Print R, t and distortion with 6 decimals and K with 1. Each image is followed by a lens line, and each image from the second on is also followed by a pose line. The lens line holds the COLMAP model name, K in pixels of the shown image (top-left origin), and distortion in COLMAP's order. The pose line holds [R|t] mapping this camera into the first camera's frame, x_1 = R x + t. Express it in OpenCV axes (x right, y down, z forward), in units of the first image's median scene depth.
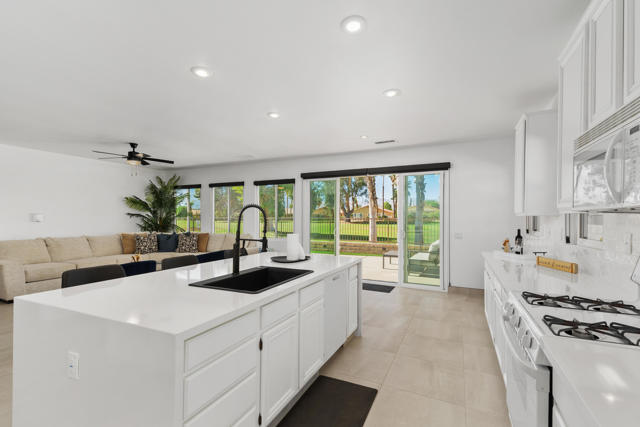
lens RADIAL K [[294.7, 0, 317.7], [0, 294.7, 215.9], [0, 0, 1]] dist [0.040098, -0.004484]
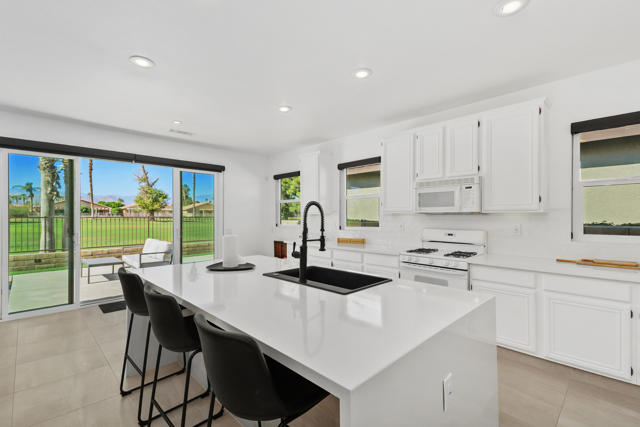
lens RADIAL K [[294.7, 0, 320.5], [0, 294.7, 215.5], [0, 0, 1]] dist [0.040098, -0.004484]
pose [[0.347897, -0.001424, 0.937532, -0.371185], [-0.004393, 0.999985, 0.003149, 0.000113], [-0.937523, -0.005215, 0.347885, 0.217433]]
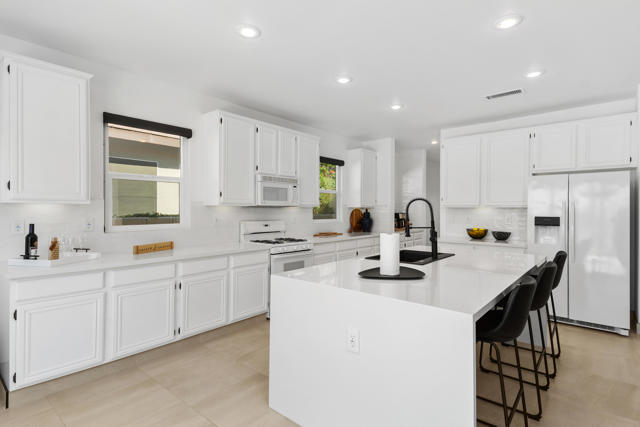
lens RADIAL K [[323.3, 0, 316.4], [0, 323.3, 212.6], [0, 0, 1]] dist [0.037319, 0.000582]
pose [[-0.961819, -0.009340, 0.273528, -0.057351], [-0.008703, 0.999956, 0.003541, 0.006221], [-0.273549, 0.001026, -0.961858, 0.801941]]
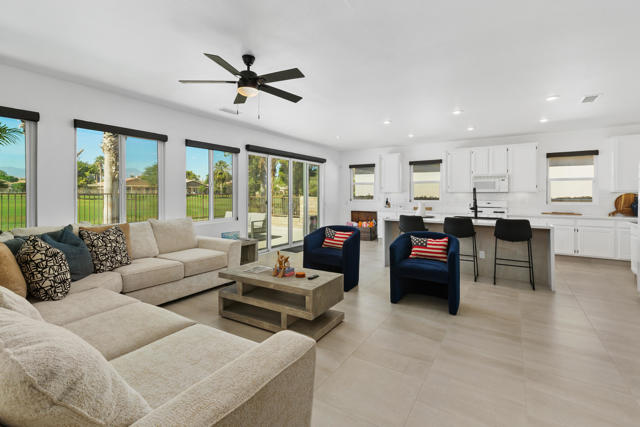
lens RADIAL K [[294.7, 0, 322.6], [0, 294.7, 196.4], [0, 0, 1]] dist [0.040098, -0.004484]
pose [[0.118608, -0.011778, 0.992871, -0.917560], [-0.008129, 0.999885, 0.012832, 0.002239], [-0.992908, -0.009593, 0.118499, 0.651955]]
